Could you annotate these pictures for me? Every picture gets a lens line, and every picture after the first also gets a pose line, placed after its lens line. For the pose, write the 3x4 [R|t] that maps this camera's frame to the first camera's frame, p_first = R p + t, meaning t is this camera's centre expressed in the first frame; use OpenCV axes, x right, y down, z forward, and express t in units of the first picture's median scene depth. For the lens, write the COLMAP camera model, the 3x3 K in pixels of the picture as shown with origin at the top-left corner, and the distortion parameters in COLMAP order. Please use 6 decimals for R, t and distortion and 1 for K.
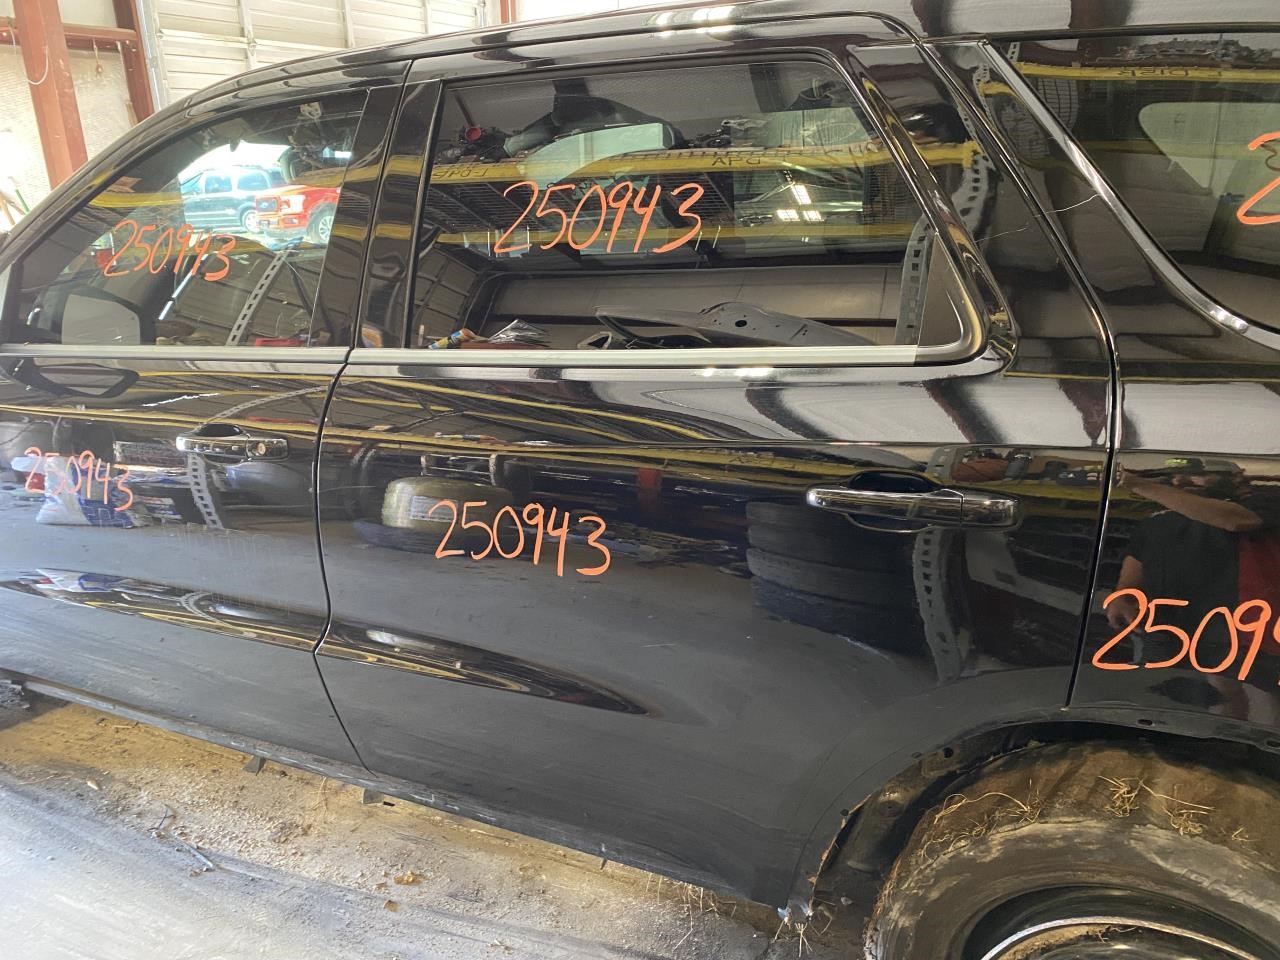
lens RADIAL K [[1009.1, 0, 656.6], [0, 1009.1, 472.1], [0, 0, 1]] dist [0.012360, -0.016257]
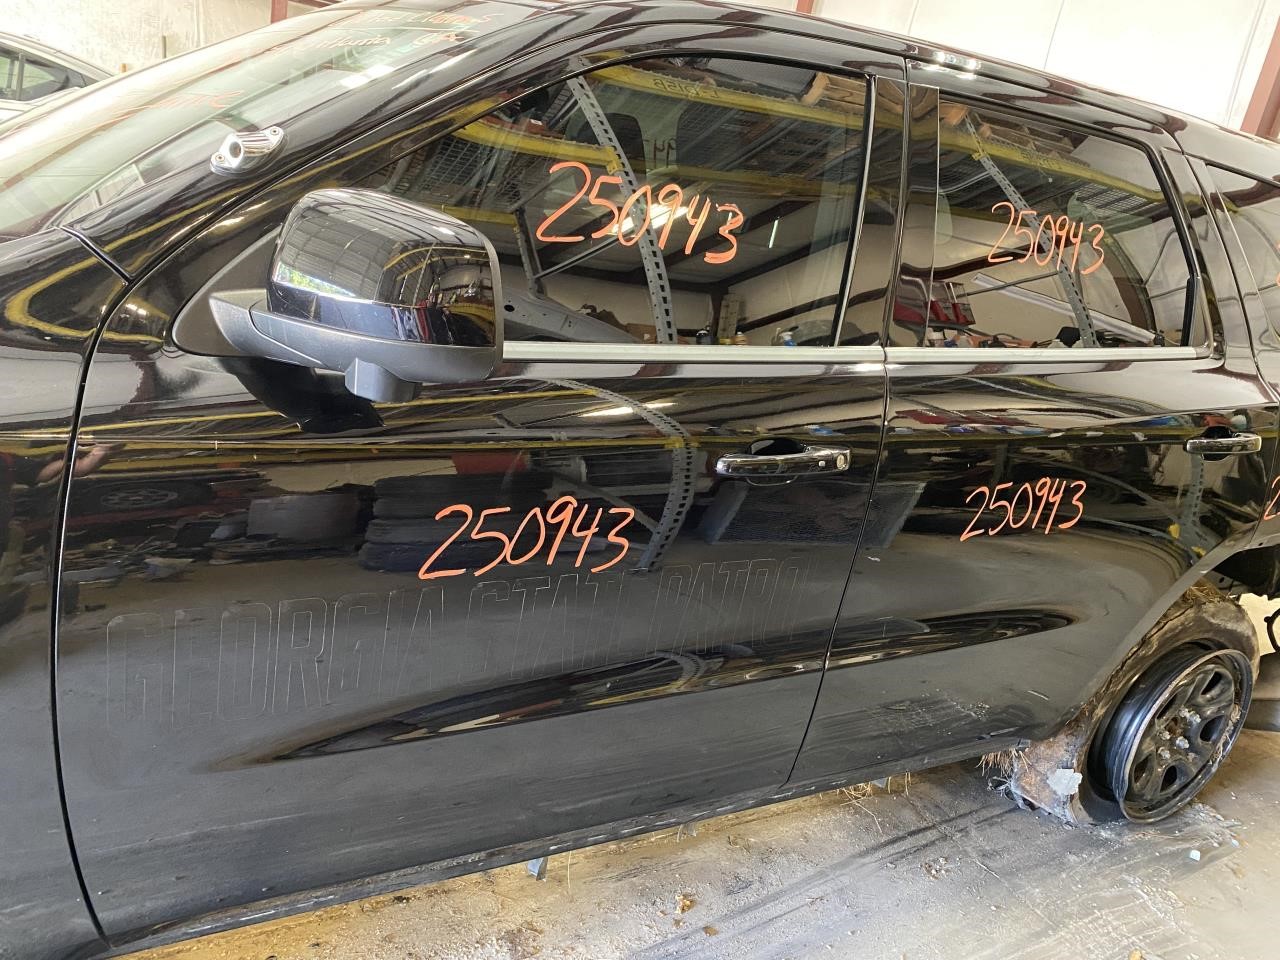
lens RADIAL K [[1009.1, 0, 656.6], [0, 1009.1, 472.1], [0, 0, 1]] dist [0.012360, -0.016257]
pose [[0.553714, -0.127697, 0.822857, -1.023586], [0.063103, 0.991765, 0.111446, -0.104740], [-0.830312, -0.009785, 0.557212, 0.526178]]
